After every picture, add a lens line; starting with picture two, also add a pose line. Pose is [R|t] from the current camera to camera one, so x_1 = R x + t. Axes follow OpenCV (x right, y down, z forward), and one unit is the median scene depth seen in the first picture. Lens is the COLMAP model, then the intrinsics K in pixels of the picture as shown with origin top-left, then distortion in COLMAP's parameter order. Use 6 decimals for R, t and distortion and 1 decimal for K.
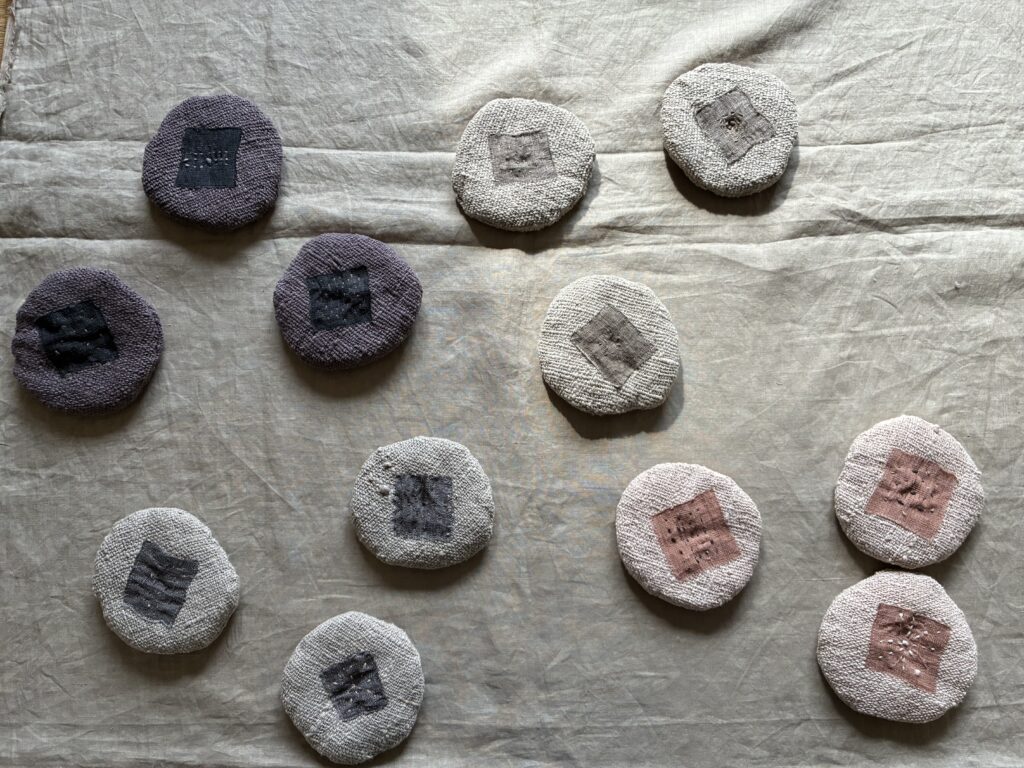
lens RADIAL K [[792.0, 0, 524.7], [0, 792.0, 383.2], [0, 0, 1]] dist [0.047107, -0.045291]
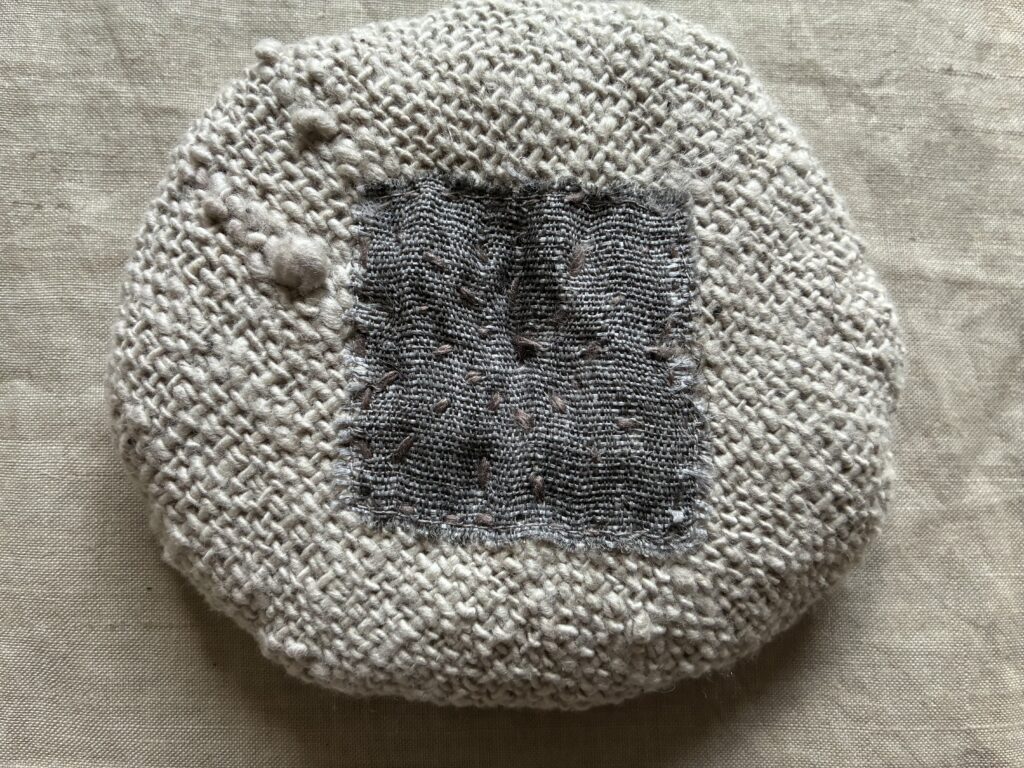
lens RADIAL K [[792.0, 0, 522.2], [0, 792.0, 388.7], [0, 0, 1]] dist [0.047107, -0.045291]
pose [[0.998173, -0.008154, 0.059867, -0.140355], [0.005032, 0.998629, 0.052113, 0.153707], [-0.060210, -0.051717, 0.996845, 0.833127]]
